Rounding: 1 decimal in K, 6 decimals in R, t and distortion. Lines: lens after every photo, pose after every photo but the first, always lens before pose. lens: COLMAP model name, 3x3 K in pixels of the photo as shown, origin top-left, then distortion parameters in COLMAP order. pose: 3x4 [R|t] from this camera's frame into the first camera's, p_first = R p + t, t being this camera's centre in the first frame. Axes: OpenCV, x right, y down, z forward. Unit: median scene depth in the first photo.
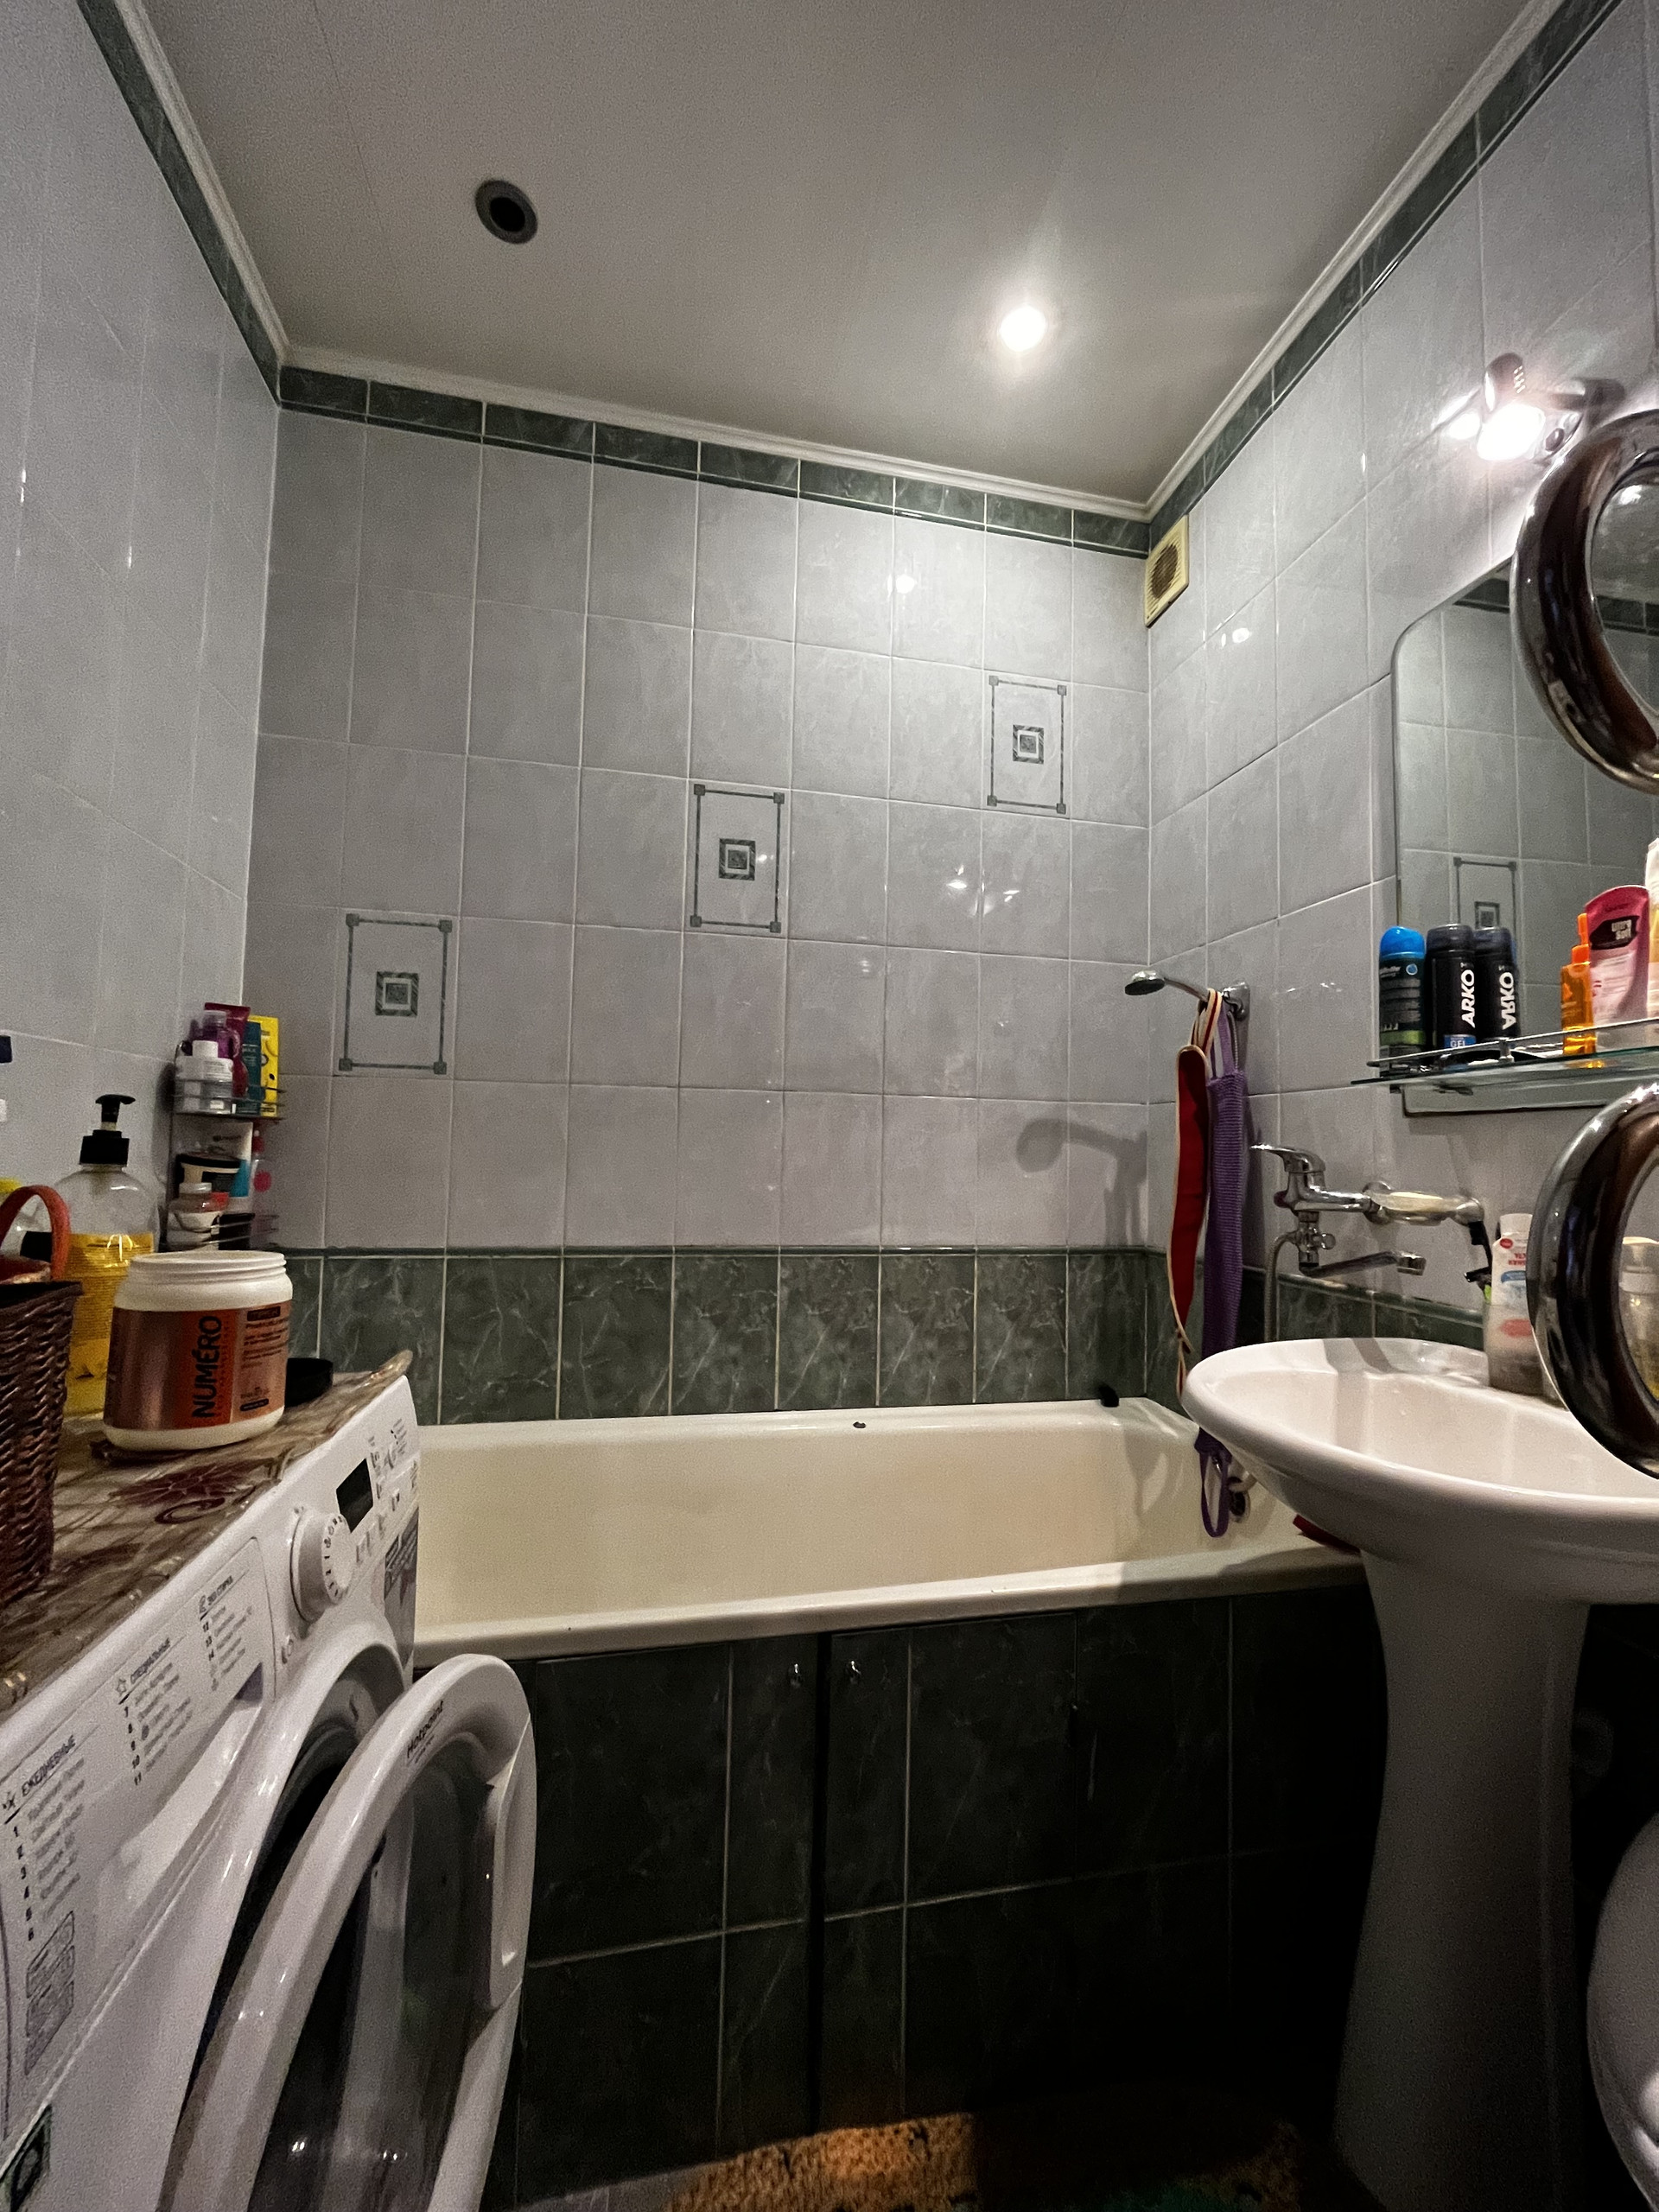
lens RADIAL K [[891.7, 0, 828.0], [0, 891.7, 1107.4], [0, 0, 1]] dist [-0.005755, 0.000260]
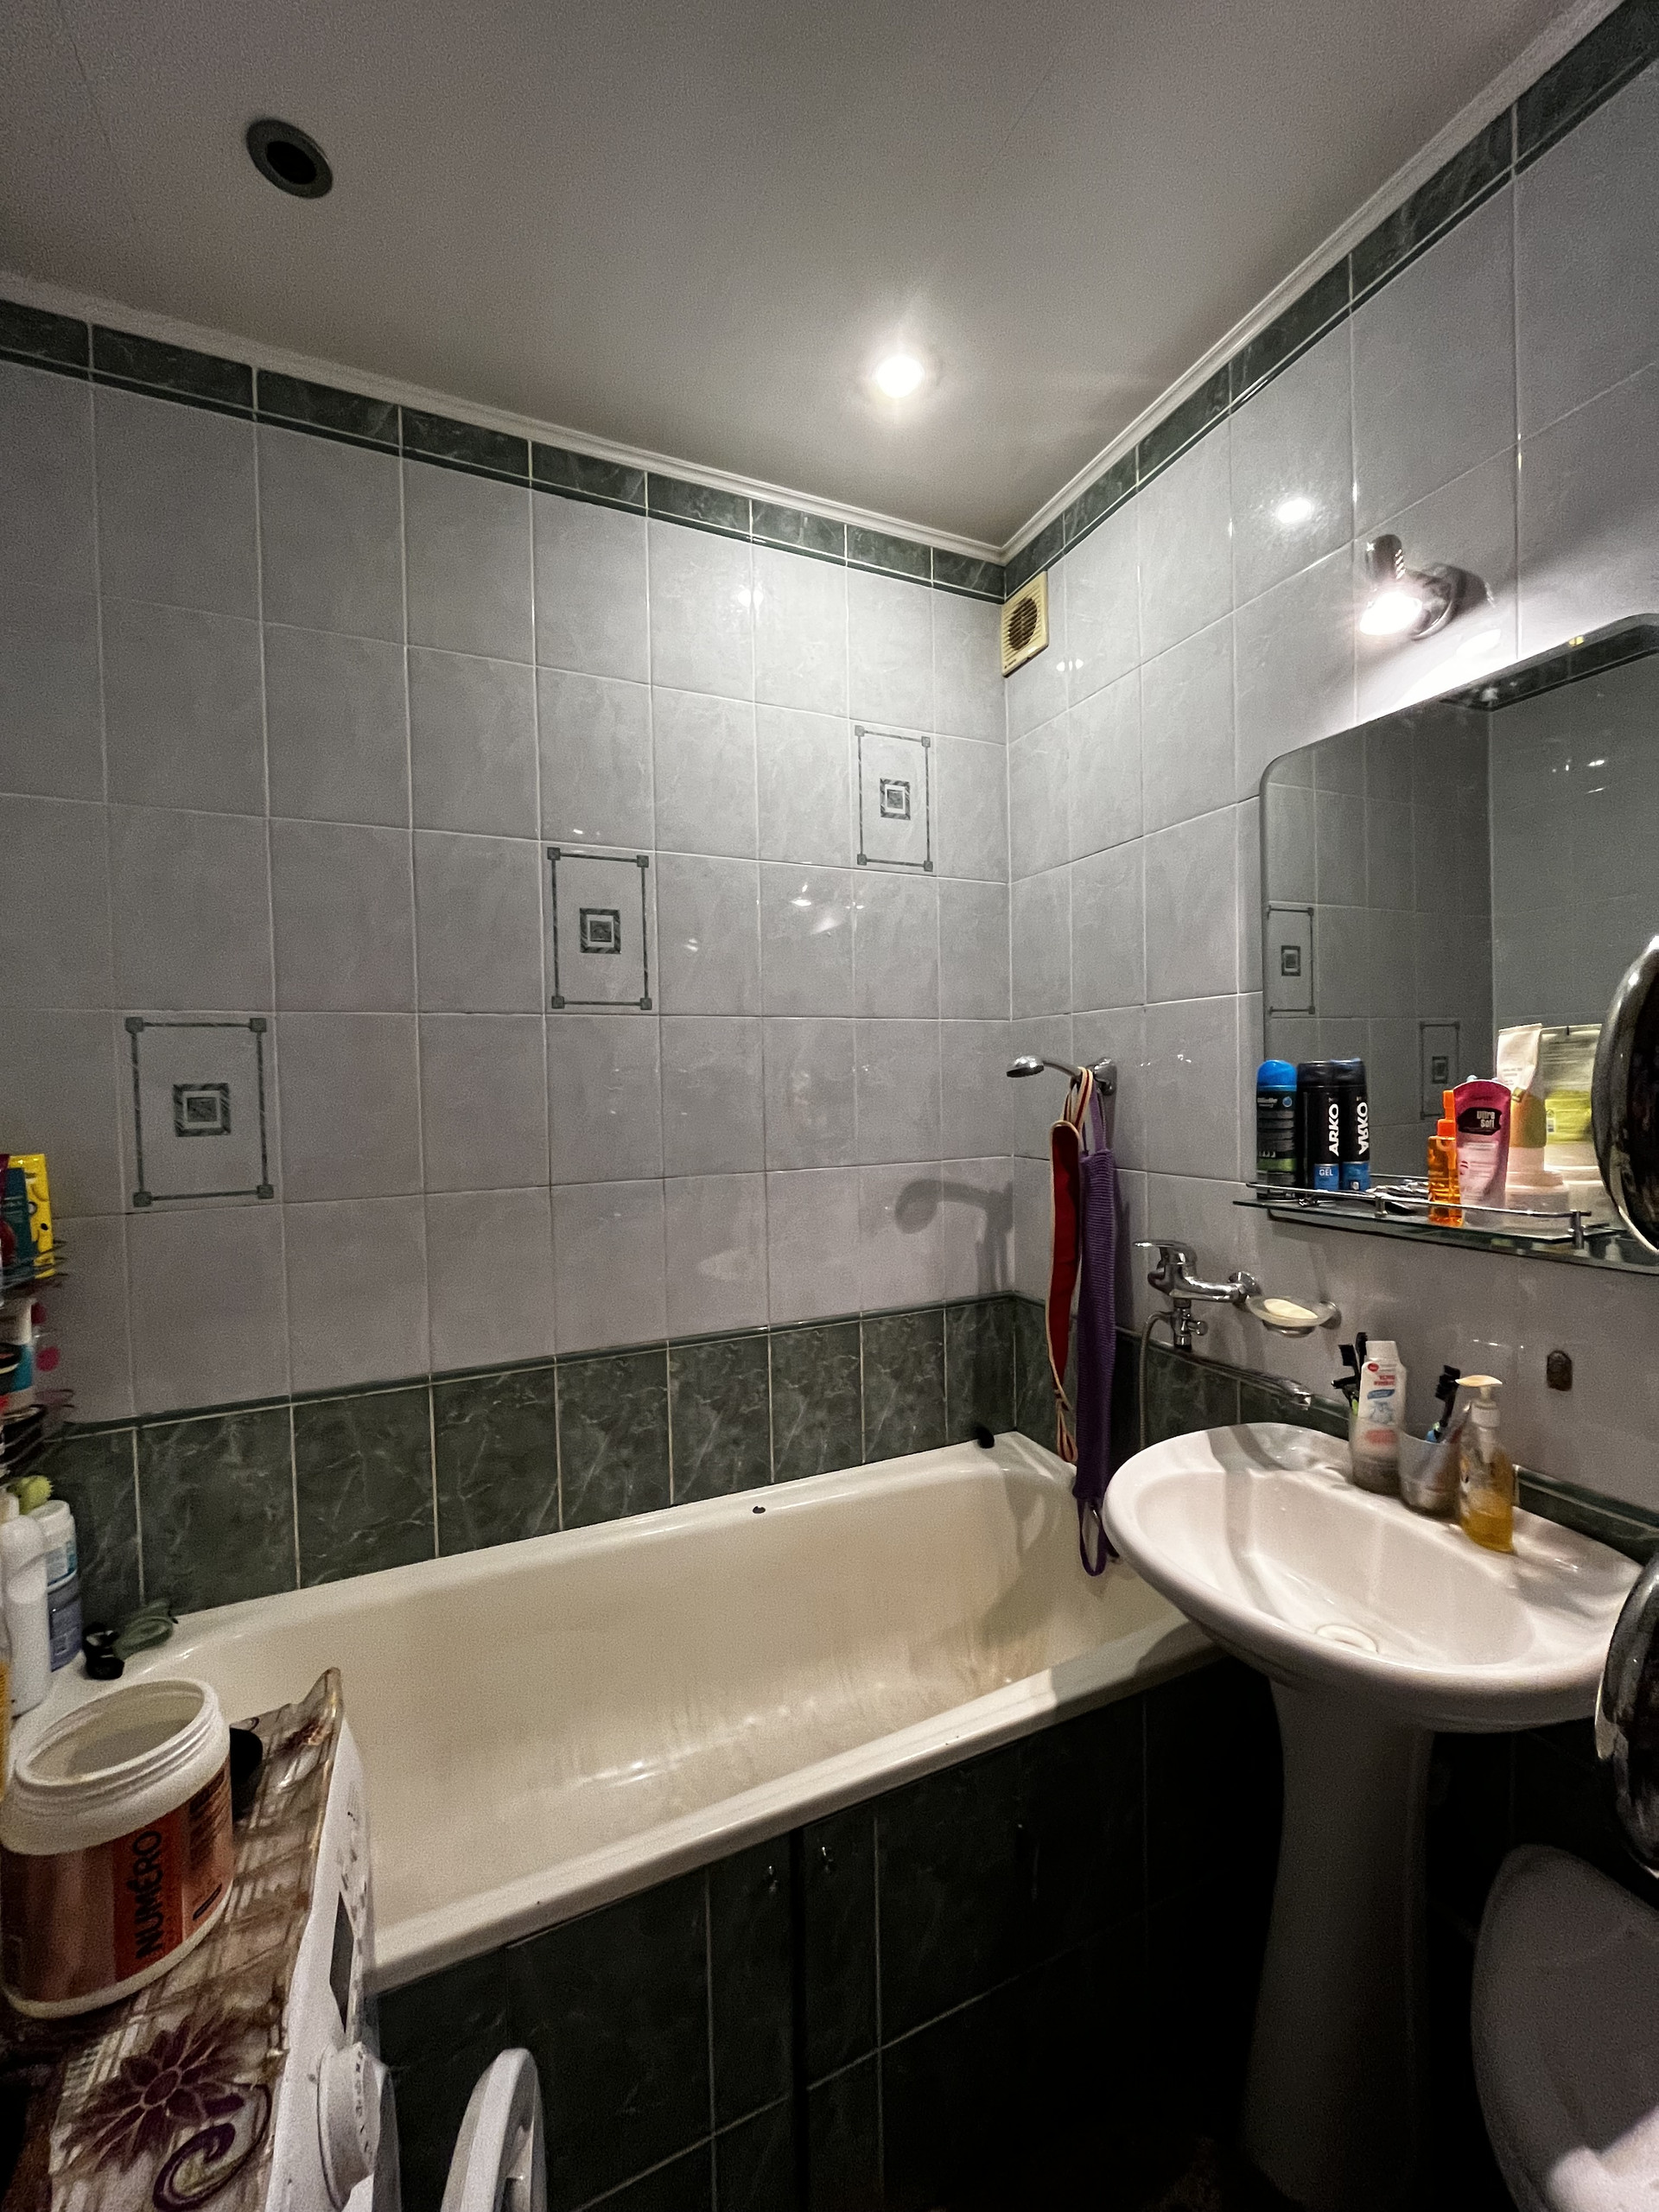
lens RADIAL K [[891.7, 0, 828.0], [0, 891.7, 1107.4], [0, 0, 1]] dist [-0.005755, 0.000260]
pose [[0.974510, -0.047694, 0.219216, -0.085125], [0.029963, 0.996057, 0.083507, -0.171117], [-0.222334, -0.074810, 0.972096, 0.046087]]
